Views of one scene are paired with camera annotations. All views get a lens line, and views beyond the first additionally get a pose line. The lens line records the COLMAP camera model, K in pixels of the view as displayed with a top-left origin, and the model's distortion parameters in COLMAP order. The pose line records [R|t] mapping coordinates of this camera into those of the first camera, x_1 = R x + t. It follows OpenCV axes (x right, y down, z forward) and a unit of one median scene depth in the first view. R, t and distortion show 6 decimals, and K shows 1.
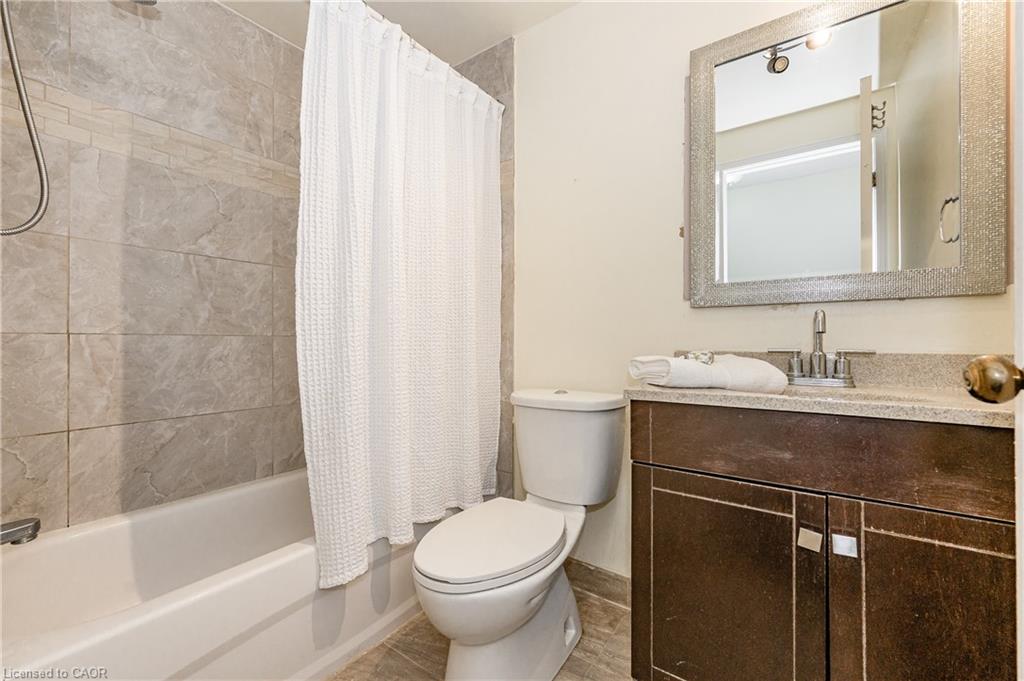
lens RADIAL K [[408.3, 0, 510.1], [0, 408.3, 334.5], [0, 0, 1]] dist [-0.001355, -0.000079]
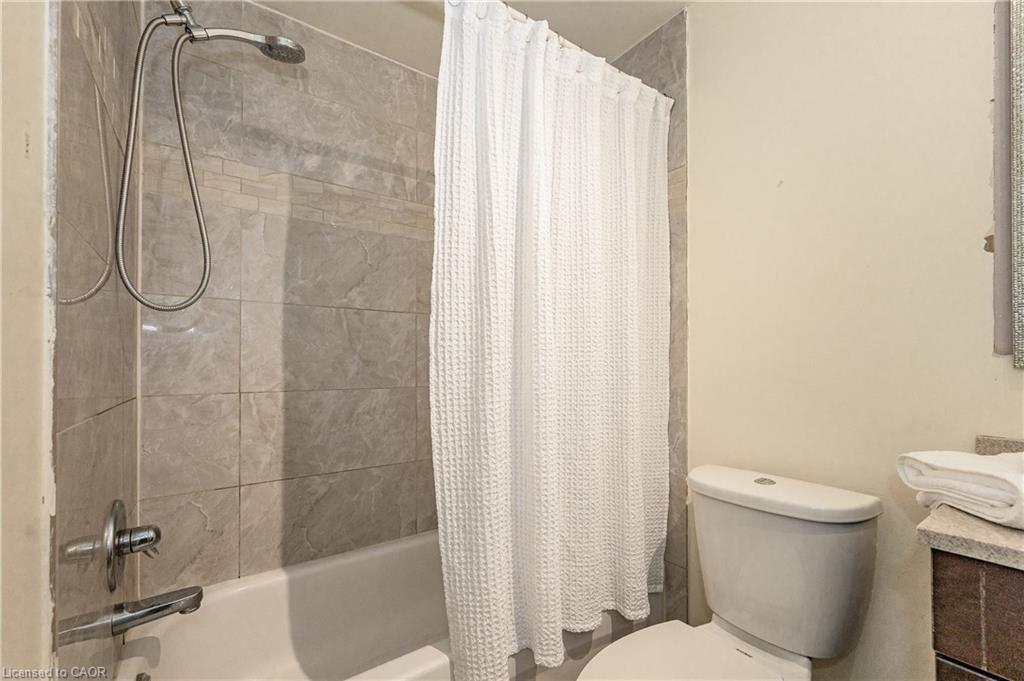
lens RADIAL K [[408.3, 0, 517.8], [0, 408.3, 348.8], [0, 0, 1]] dist [-0.001355, -0.000079]
pose [[0.947832, -0.002227, -0.318763, -0.064767], [0.000610, 0.999986, -0.005173, -0.098906], [0.318770, 0.004709, 0.947820, 0.209421]]
